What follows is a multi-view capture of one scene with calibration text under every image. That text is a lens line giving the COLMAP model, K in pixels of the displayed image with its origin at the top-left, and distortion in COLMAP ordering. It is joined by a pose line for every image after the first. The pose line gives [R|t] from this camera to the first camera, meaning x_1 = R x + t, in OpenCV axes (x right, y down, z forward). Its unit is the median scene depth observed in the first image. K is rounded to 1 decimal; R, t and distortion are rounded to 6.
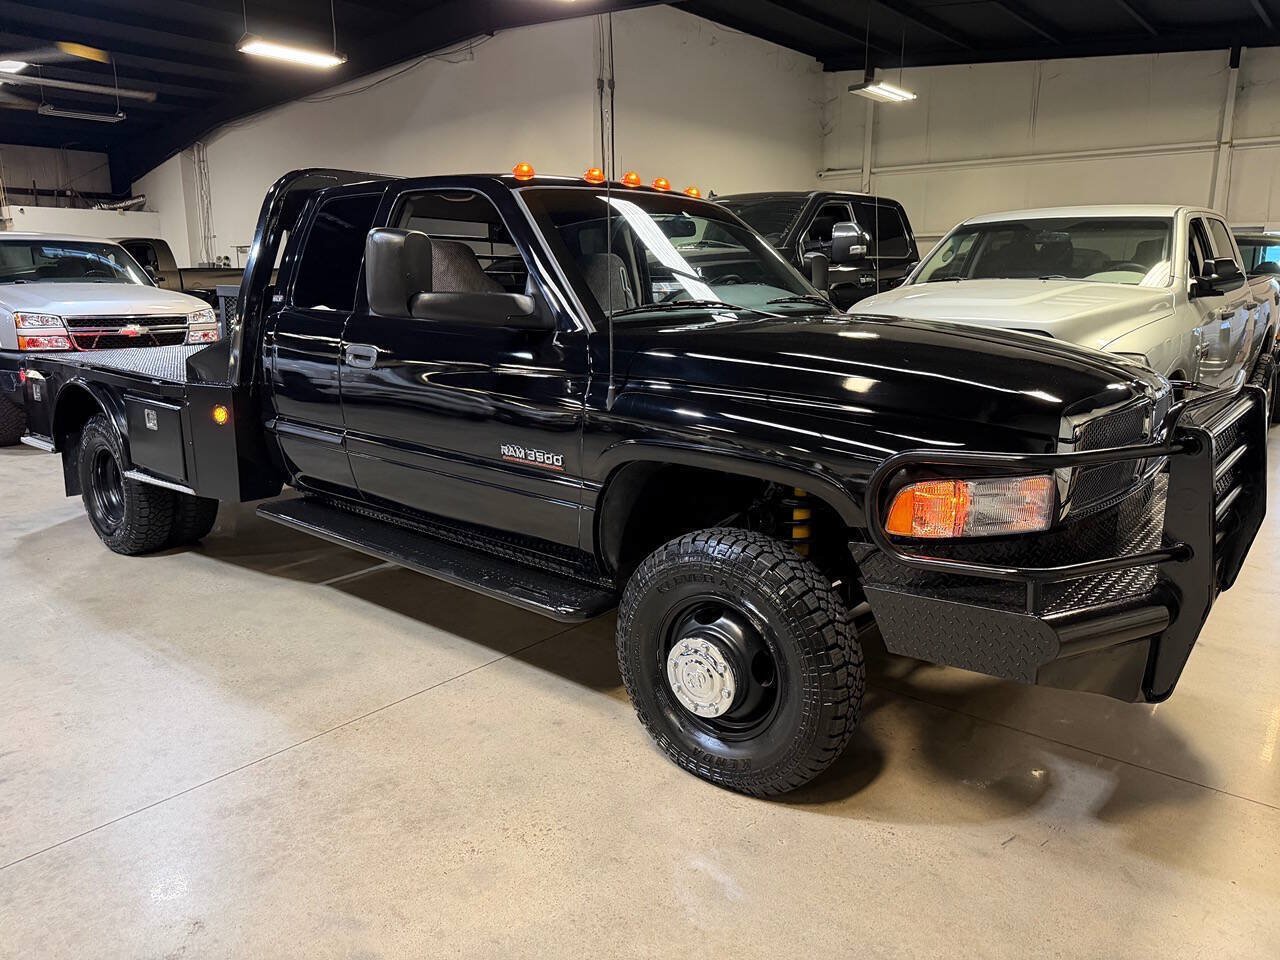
lens RADIAL K [[906.5, 0, 645.5], [0, 906.5, 473.5], [0, 0, 1]] dist [0.003249, -0.003080]
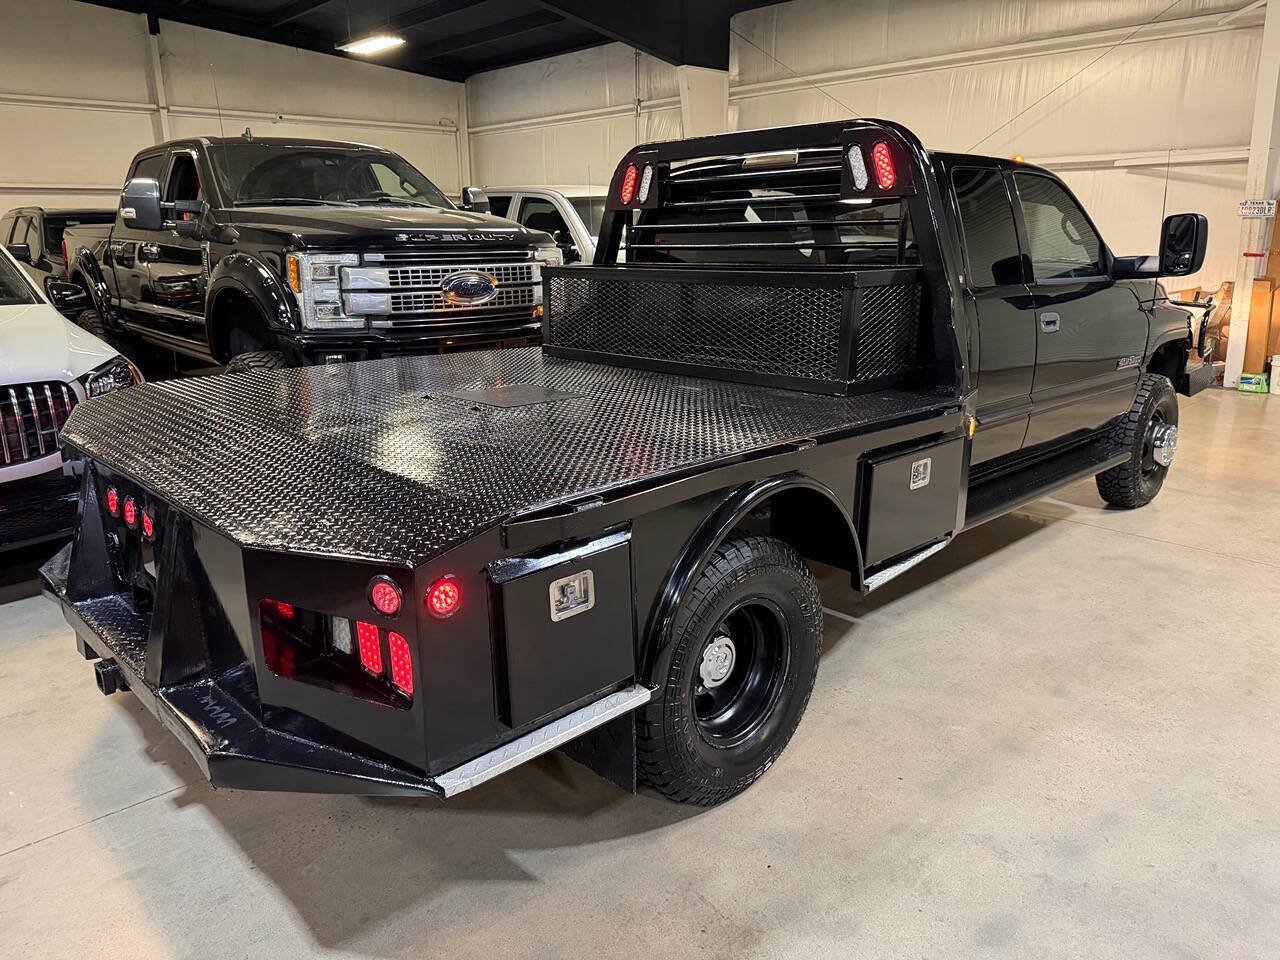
lens RADIAL K [[907.5, 0, 643.3], [0, 907.5, 486.6], [0, 0, 1]] dist [0.004327, -0.005327]
pose [[0.125873, -0.274370, 0.953350, -1.567955], [0.216458, 0.945435, 0.243513, -0.307020], [-0.968144, 0.175709, 0.178394, 1.283273]]
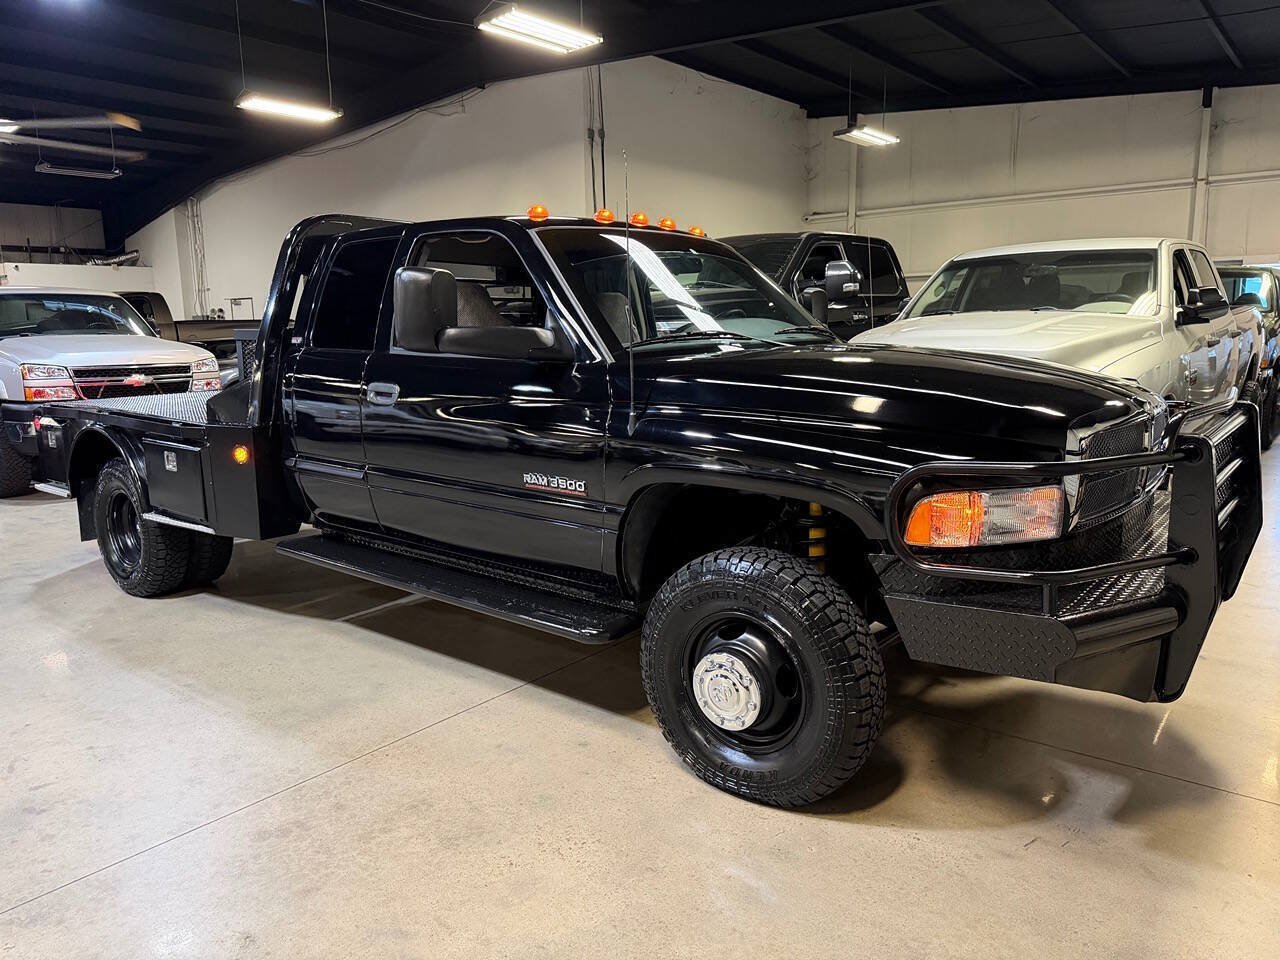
lens RADIAL K [[907.5, 0, 643.3], [0, 907.5, 486.6], [0, 0, 1]] dist [0.004327, -0.005327]
pose [[0.999751, -0.020470, 0.008939, -0.030666], [0.020775, 0.999153, -0.035510, 0.021309], [-0.008205, 0.035687, 0.999329, -0.031865]]
